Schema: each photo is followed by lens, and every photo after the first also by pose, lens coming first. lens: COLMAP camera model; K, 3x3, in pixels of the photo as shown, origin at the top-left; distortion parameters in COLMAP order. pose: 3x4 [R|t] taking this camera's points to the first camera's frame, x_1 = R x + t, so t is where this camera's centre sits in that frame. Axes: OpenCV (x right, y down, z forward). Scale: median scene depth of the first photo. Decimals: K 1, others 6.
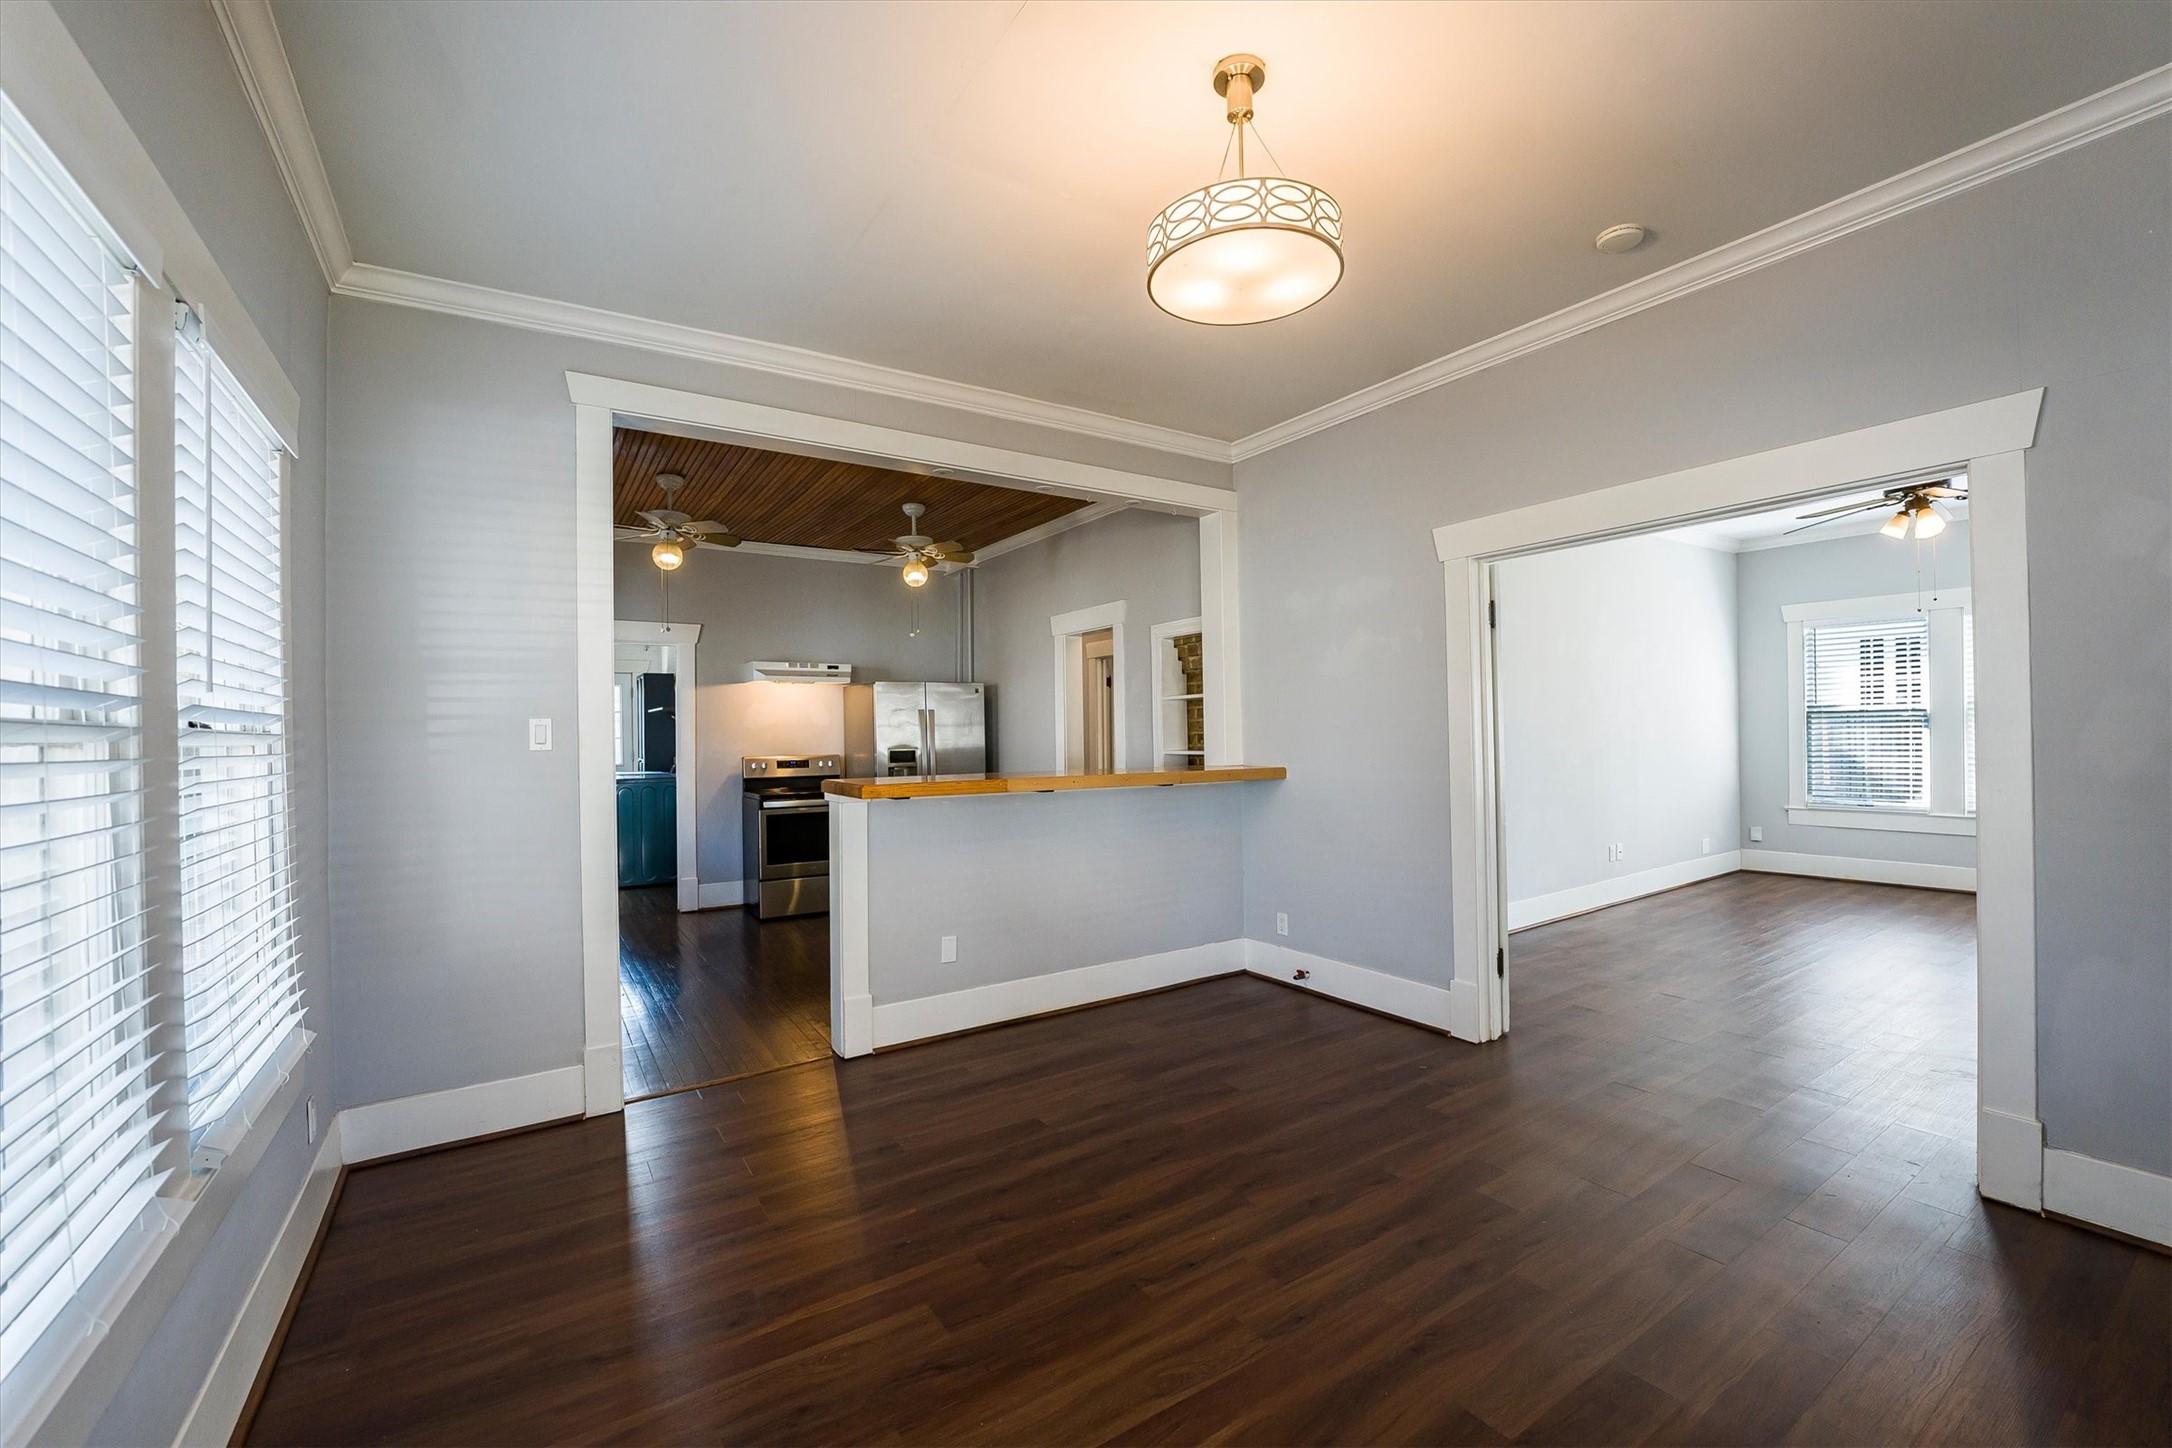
lens RADIAL K [[888.2, 0, 1077.7], [0, 888.2, 734.1], [0, 0, 1]] dist [0.002623, 0.000826]
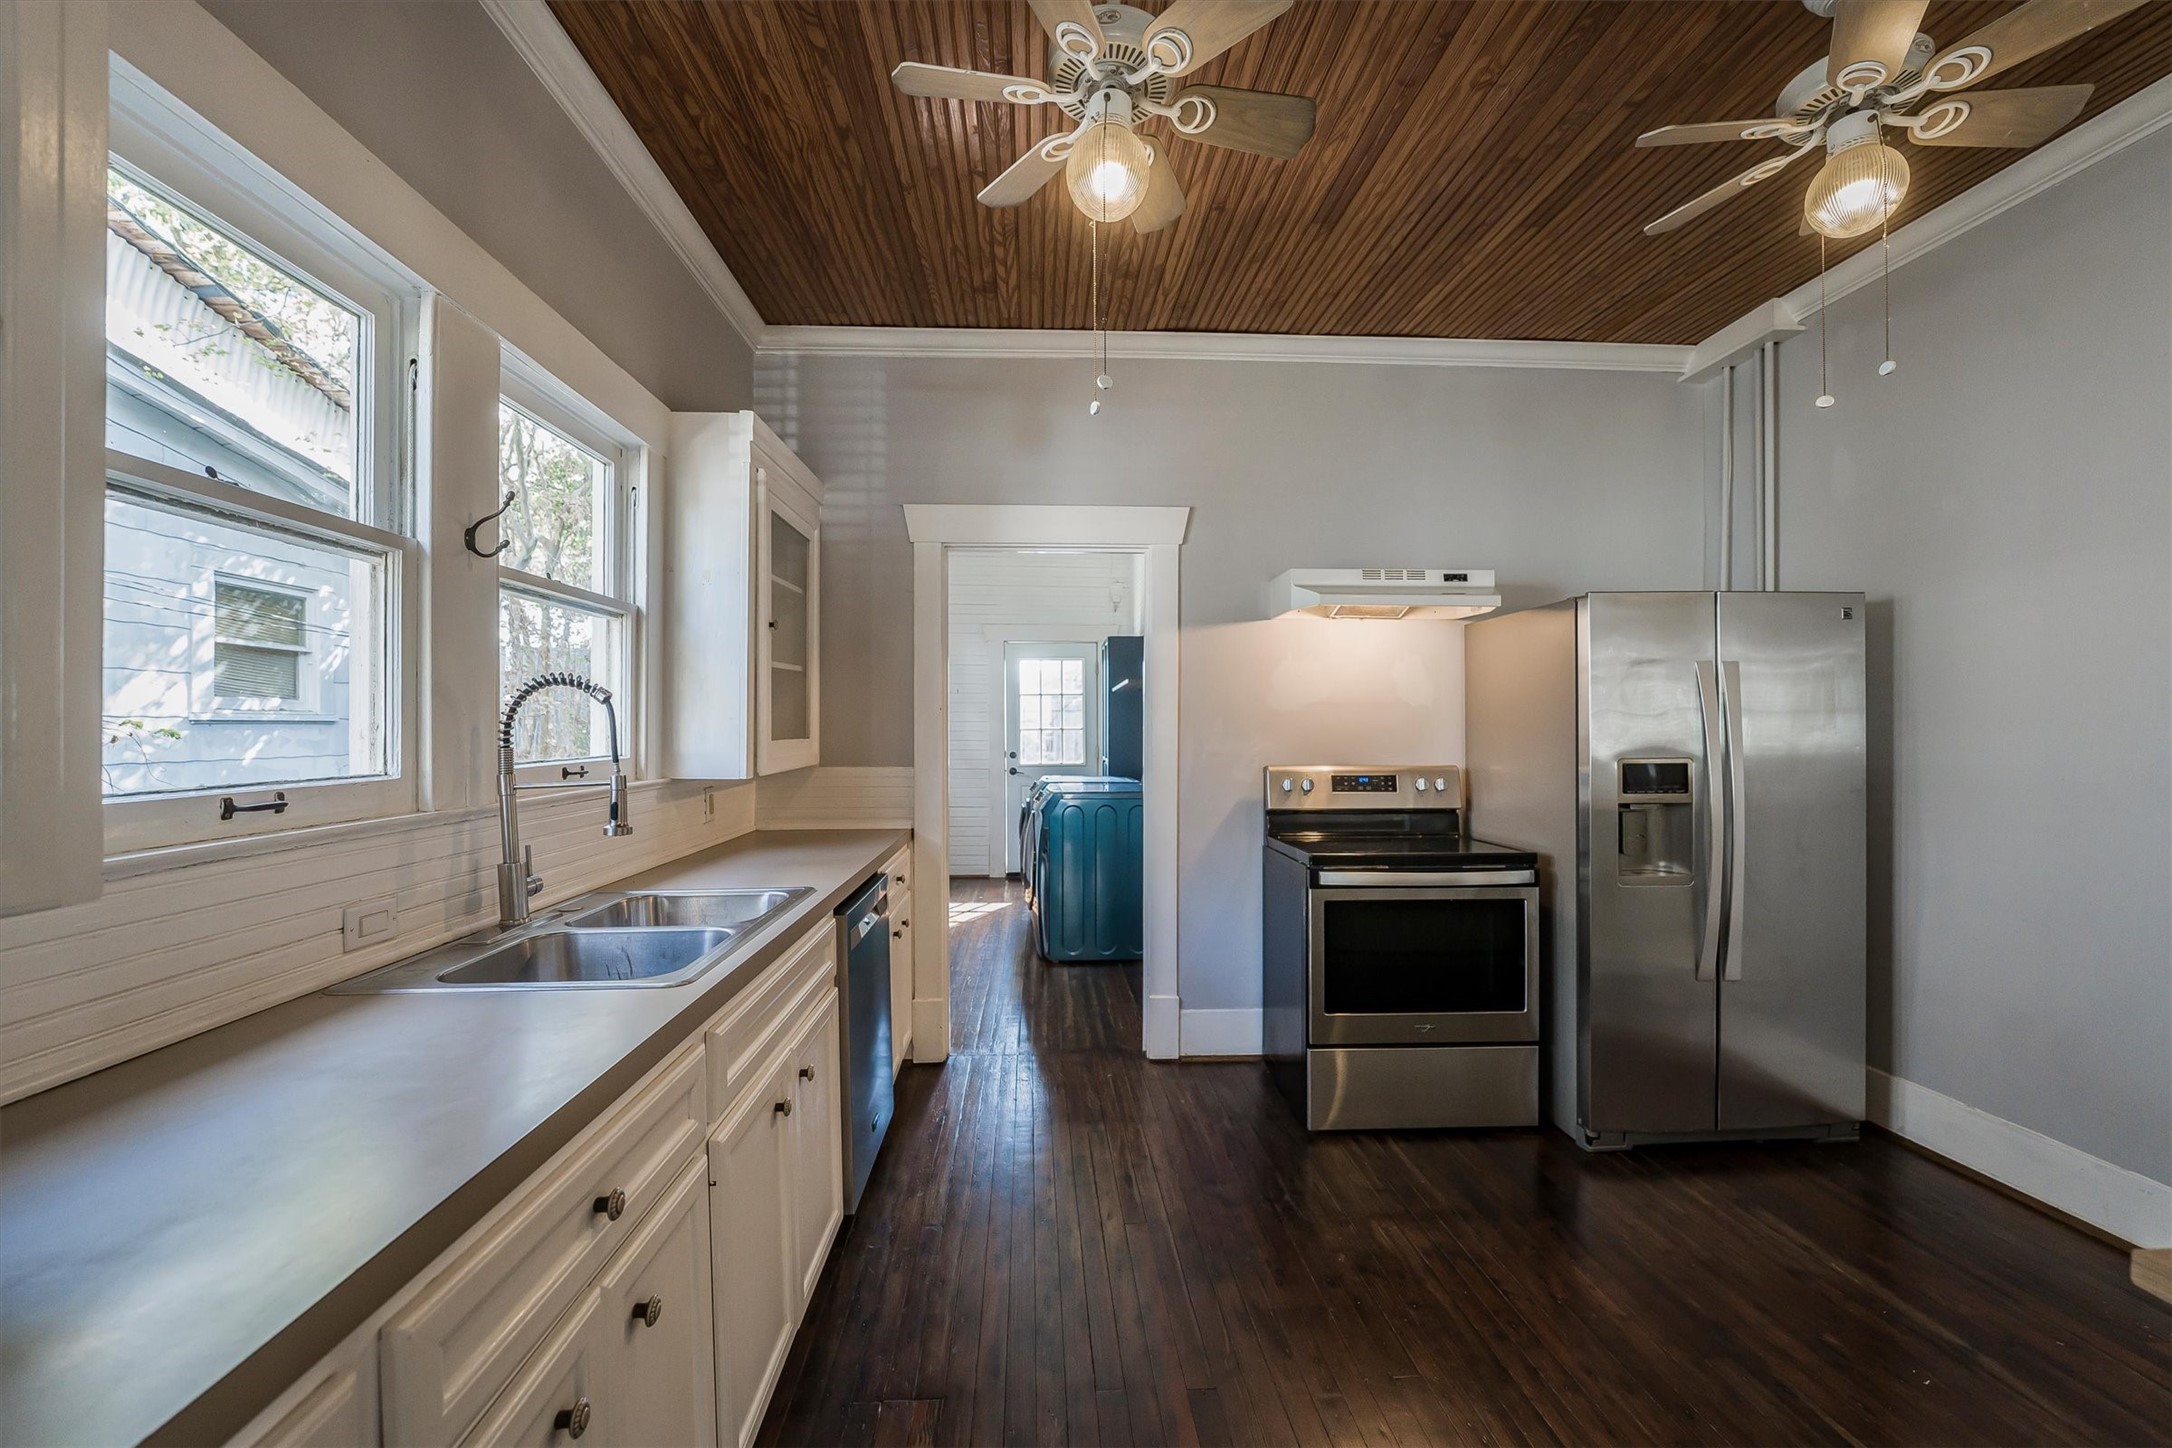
lens RADIAL K [[888.2, 0, 1082.2], [0, 888.2, 733.5], [0, 0, 1]] dist [0.002623, 0.000826]
pose [[0.872088, 0.011729, -0.489208, -0.224199], [-0.012296, 0.999922, 0.002053, 0.007623], [0.489194, 0.004225, 0.872165, 0.516720]]
